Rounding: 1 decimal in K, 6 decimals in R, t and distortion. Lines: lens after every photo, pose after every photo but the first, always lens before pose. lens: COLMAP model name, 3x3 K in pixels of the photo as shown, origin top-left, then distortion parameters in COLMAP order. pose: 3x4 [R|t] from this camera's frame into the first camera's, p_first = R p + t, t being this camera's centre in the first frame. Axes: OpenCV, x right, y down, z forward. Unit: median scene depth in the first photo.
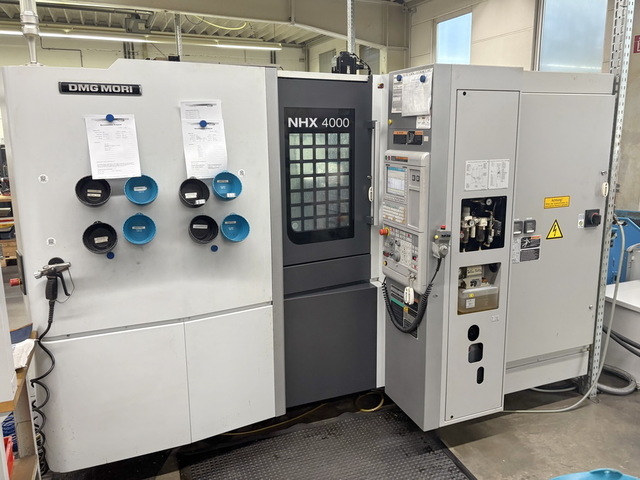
lens RADIAL K [[504.2, 0, 329.6], [0, 504.2, 227.5], [0, 0, 1]] dist [0.058617, -0.071396]
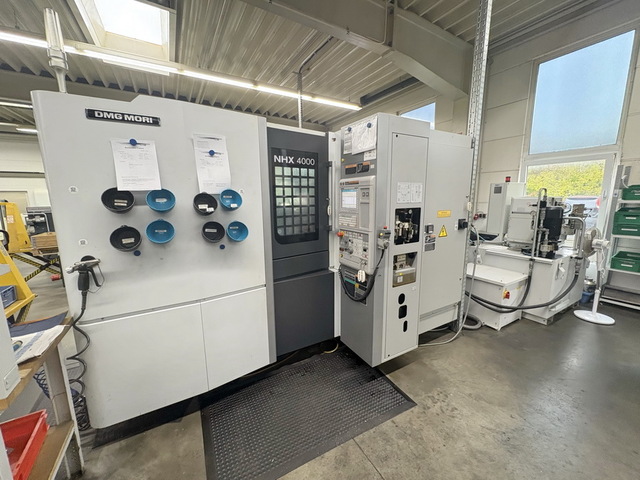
lens RADIAL K [[251.9, 0, 315.6], [0, 251.9, 239.8], [0, 0, 1]] dist [-0.003885, 0.001845]
pose [[0.992866, -0.025778, 0.116416, -0.054151], [0.028634, 0.999327, -0.022931, 0.041807], [-0.115746, 0.026101, 0.992936, 0.281920]]
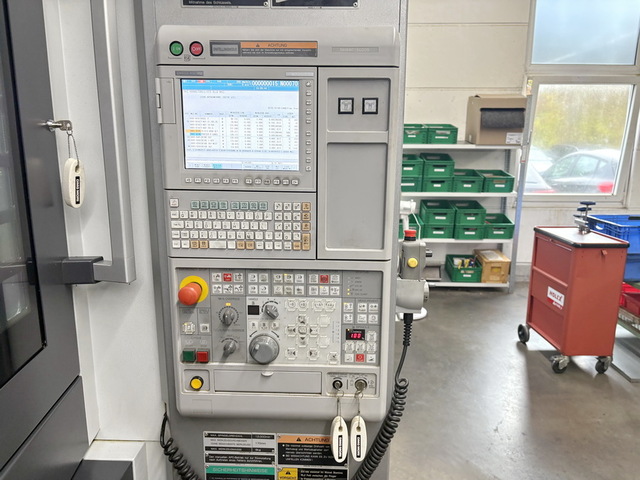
lens RADIAL K [[504.2, 0, 325.9], [0, 504.2, 244.3], [0, 0, 1]] dist [0.058617, -0.071396]
pose [[0.398550, -0.179836, 0.899343, -0.148407], [0.163481, 0.978814, 0.123280, -0.048768], [-0.902459, 0.097892, 0.419506, 0.822211]]
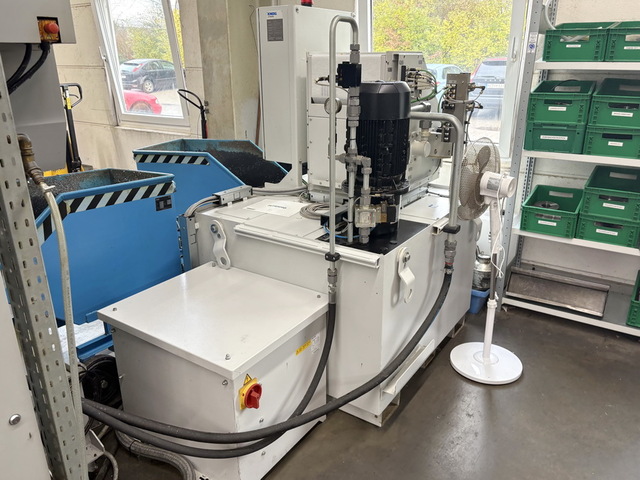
lens RADIAL K [[504.2, 0, 301.7], [0, 504.2, 243.6], [0, 0, 1]] dist [0.058617, -0.071396]
pose [[0.848164, -0.180541, 0.498019, 0.619709], [0.101260, 0.978051, 0.182107, -0.019172], [-0.519966, -0.104027, 0.847829, 0.688983]]
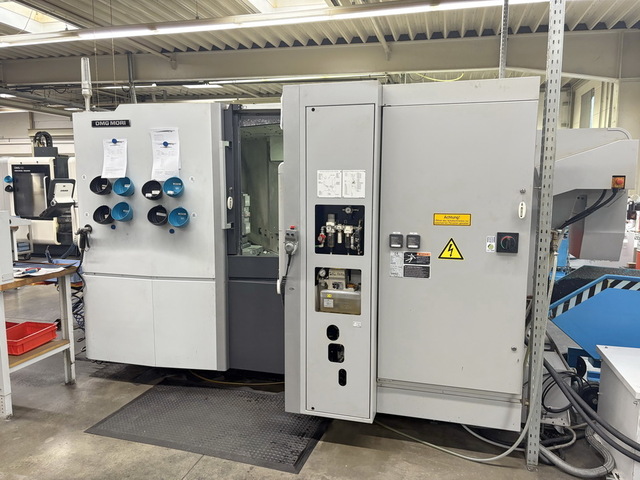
lens RADIAL K [[468.0, 0, 320.5], [0, 468.0, 240.3], [0, 0, 1]] dist [0.040959, -0.035307]
pose [[0.792119, 0.086983, -0.604137, 0.844510], [-0.126375, 0.991718, -0.022911, 0.041479], [0.597140, 0.094497, 0.796551, 0.184860]]
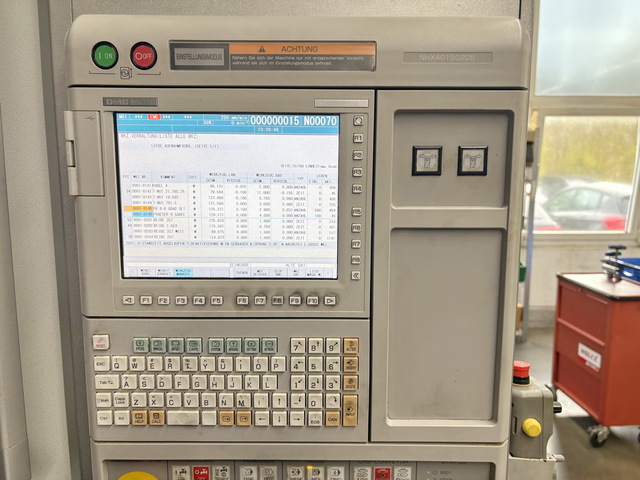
lens RADIAL K [[504.2, 0, 323.8], [0, 504.2, 238.0], [0, 0, 1]] dist [0.058617, -0.071396]
pose [[0.373573, -0.120146, 0.919787, -0.014727], [0.170334, 0.983600, 0.059300, -0.082841], [-0.911828, 0.134518, 0.387911, 0.904253]]
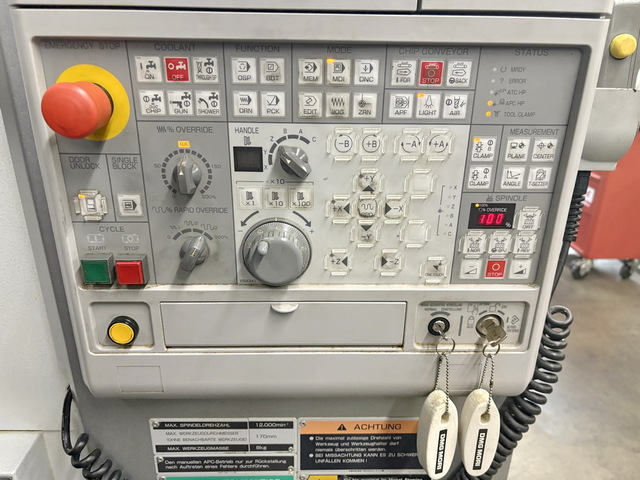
lens RADIAL K [[504.2, 0, 320.2], [0, 504.2, 246.5], [0, 0, 1]] dist [0.058617, -0.071396]
pose [[0.344633, -0.342878, 0.873878, 0.010976], [0.163784, 0.938592, 0.303677, 0.013292], [-0.924339, 0.038470, 0.379627, 0.945903]]
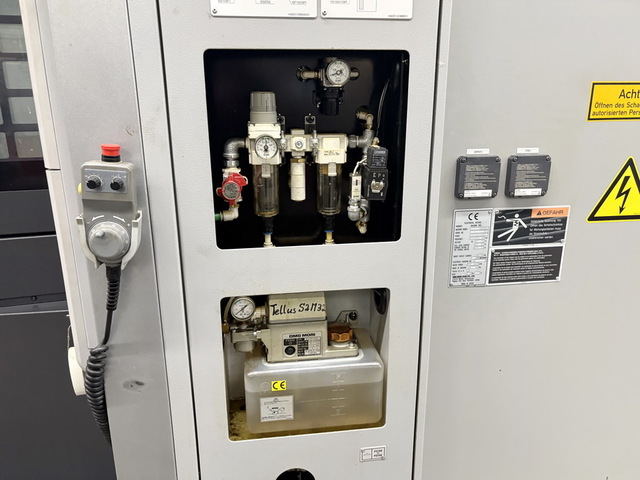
lens RADIAL K [[504.2, 0, 323.9], [0, 504.2, 244.0], [0, 0, 1]] dist [0.058617, -0.071396]
pose [[0.972924, 0.076713, -0.218025, 0.363818], [-0.051044, 0.991336, 0.121023, 0.008412], [0.225420, -0.106617, 0.968410, 0.705460]]
